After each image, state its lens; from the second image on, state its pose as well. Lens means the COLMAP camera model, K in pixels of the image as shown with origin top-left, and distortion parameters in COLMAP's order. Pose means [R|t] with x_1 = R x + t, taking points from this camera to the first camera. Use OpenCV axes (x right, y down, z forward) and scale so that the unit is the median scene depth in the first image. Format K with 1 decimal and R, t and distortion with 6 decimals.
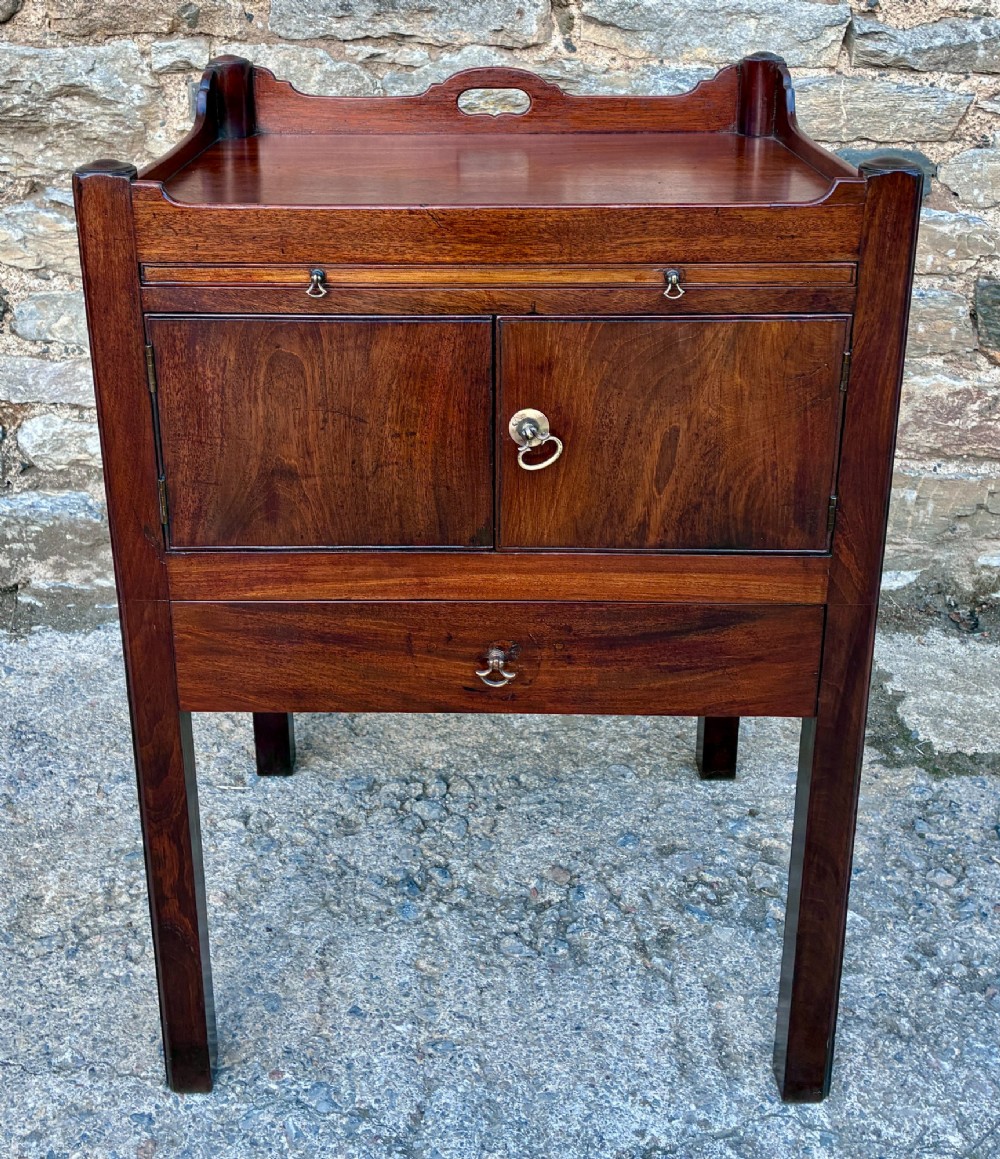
lens RADIAL K [[1312.6, 0, 465.4], [0, 1312.6, 388.7], [0, 0, 1]] dist [0.022556, 0.000000]
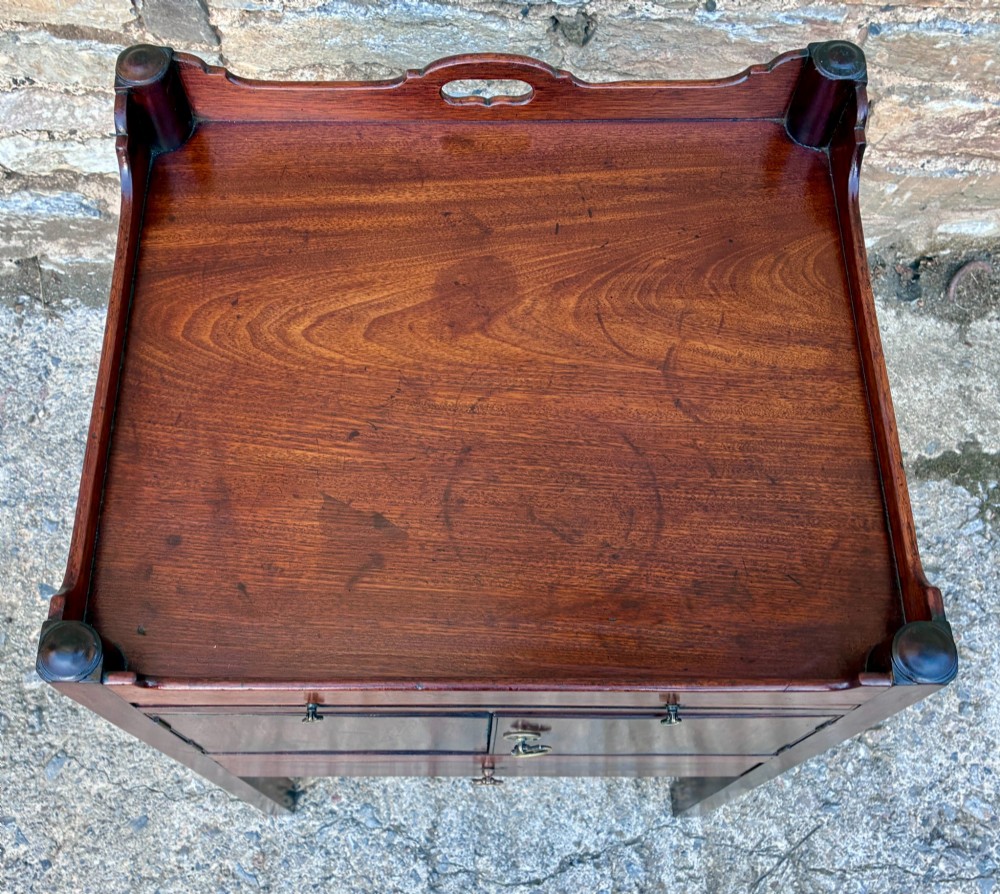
lens RADIAL K [[1068.7, 0, 457.6], [0, 1068.7, 484.8], [0, 0, 1]] dist [0.021710, 0.000000]
pose [[0.999842, -0.017738, 0.000718, -0.000874], [0.011466, 0.676128, 0.736695, -0.524543], [-0.013553, -0.736571, 0.676225, 0.381884]]
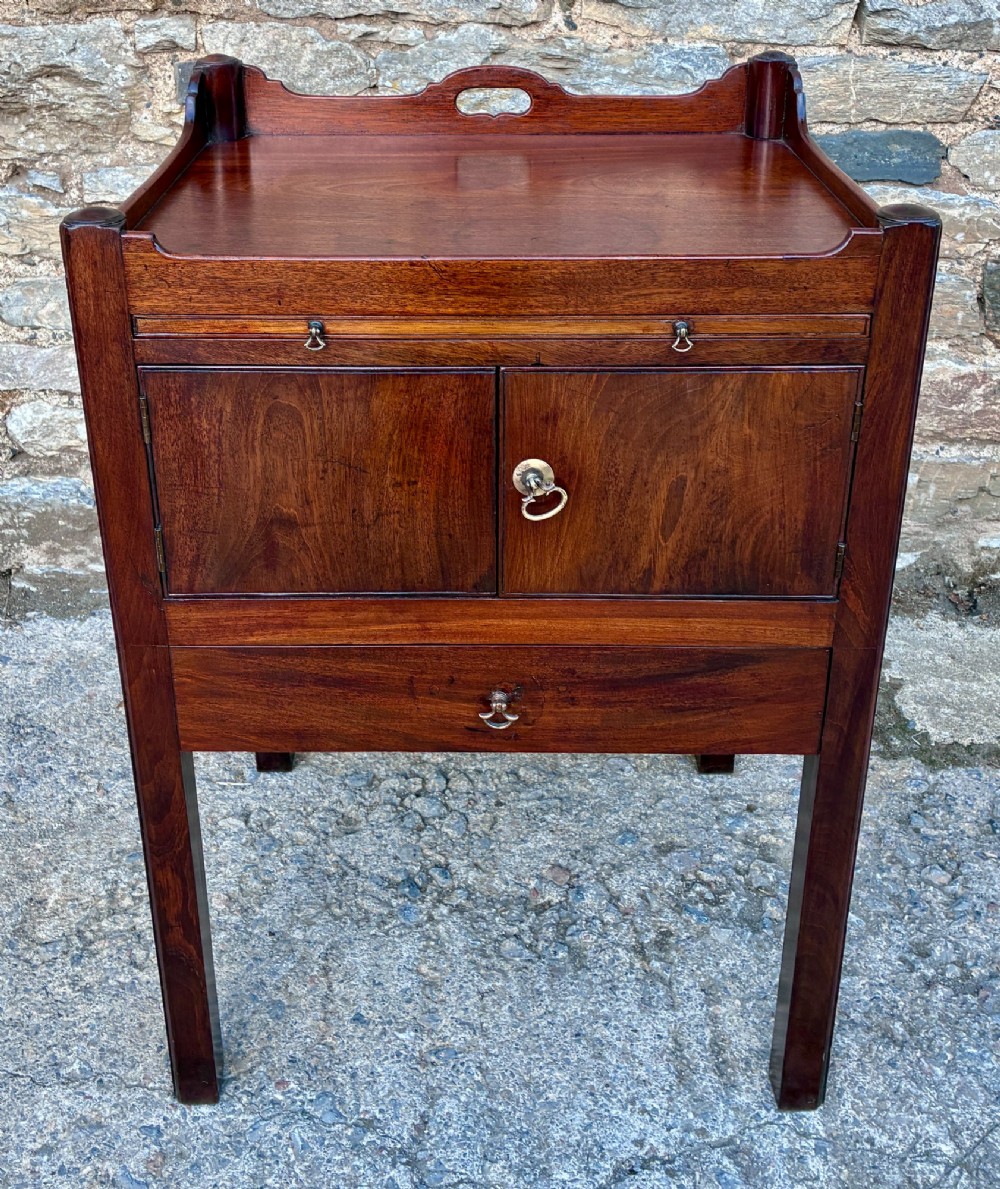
lens RADIAL K [[1326.6, 0, 466.9], [0, 1326.6, 409.1], [0, 0, 1]] dist [0.022819, 0.000000]
pose [[0.999968, -0.003341, 0.007312, -0.005469], [0.002779, 0.997136, 0.075575, -0.066229], [-0.007544, -0.075553, 0.997113, 0.011668]]
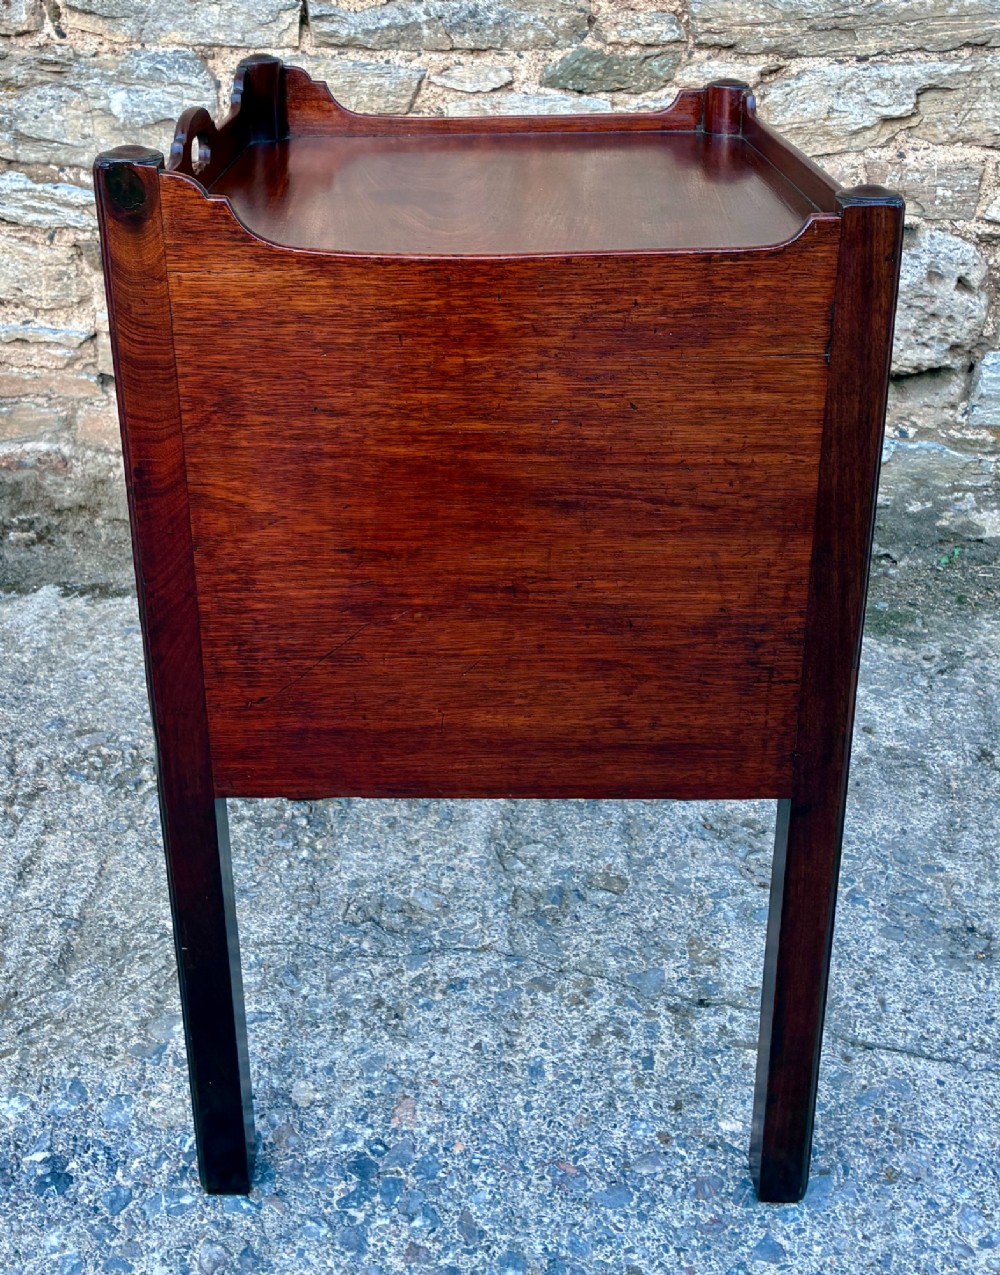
lens RADIAL K [[1424.0, 0, 450.4], [0, 1424.0, 425.7], [0, 0, 1]] dist [0.022744, 0.000000]
pose [[0.999366, -0.013556, -0.032912, 0.553676], [0.013891, 0.999854, 0.009956, 0.080169], [0.032772, -0.010407, 0.999409, -0.250062]]
